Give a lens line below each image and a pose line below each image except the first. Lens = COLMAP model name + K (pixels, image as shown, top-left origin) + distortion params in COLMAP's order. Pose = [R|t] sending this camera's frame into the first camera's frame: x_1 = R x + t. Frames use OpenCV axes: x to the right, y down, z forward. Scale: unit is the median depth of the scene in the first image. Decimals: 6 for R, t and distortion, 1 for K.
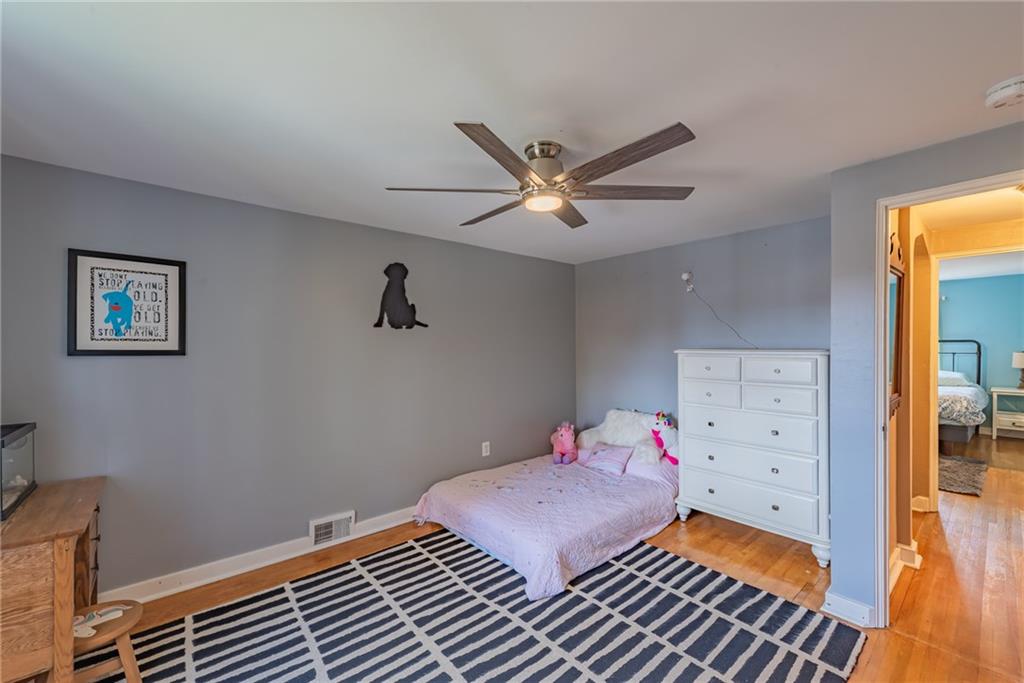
lens RADIAL K [[409.3, 0, 509.7], [0, 409.3, 346.0], [0, 0, 1]] dist [0.011084, -0.002401]
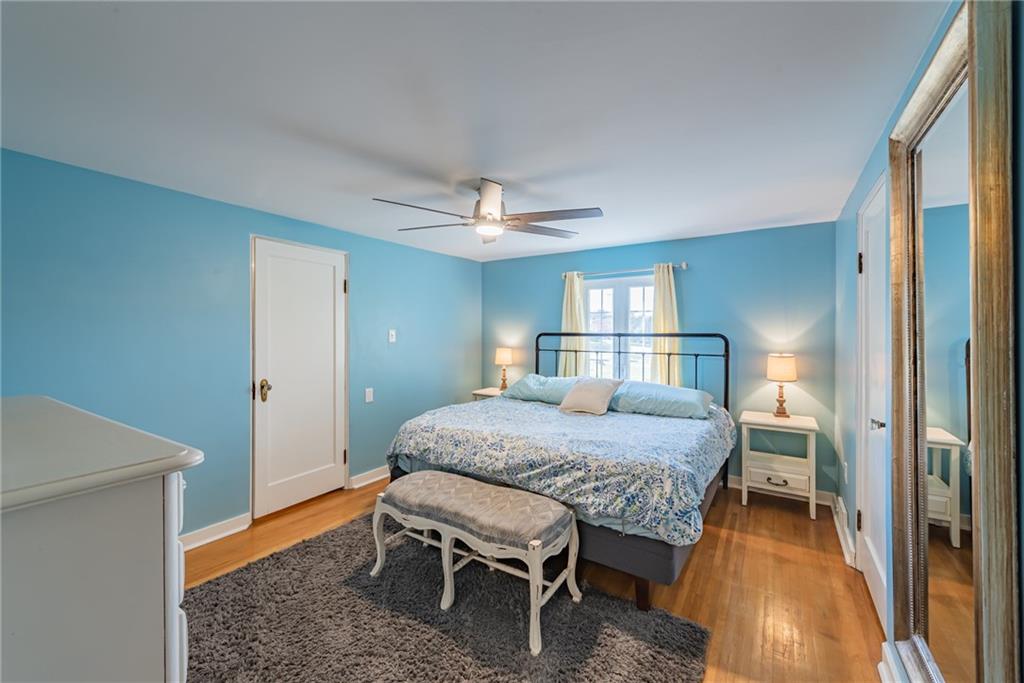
lens RADIAL K [[409.3, 0, 513.9], [0, 409.3, 337.5], [0, 0, 1]] dist [0.011084, -0.002401]
pose [[0.954089, 0.005154, 0.299479, 0.685409], [-0.002425, 0.999952, -0.009484, -0.002583], [-0.299514, 0.008323, 0.954056, 0.542229]]
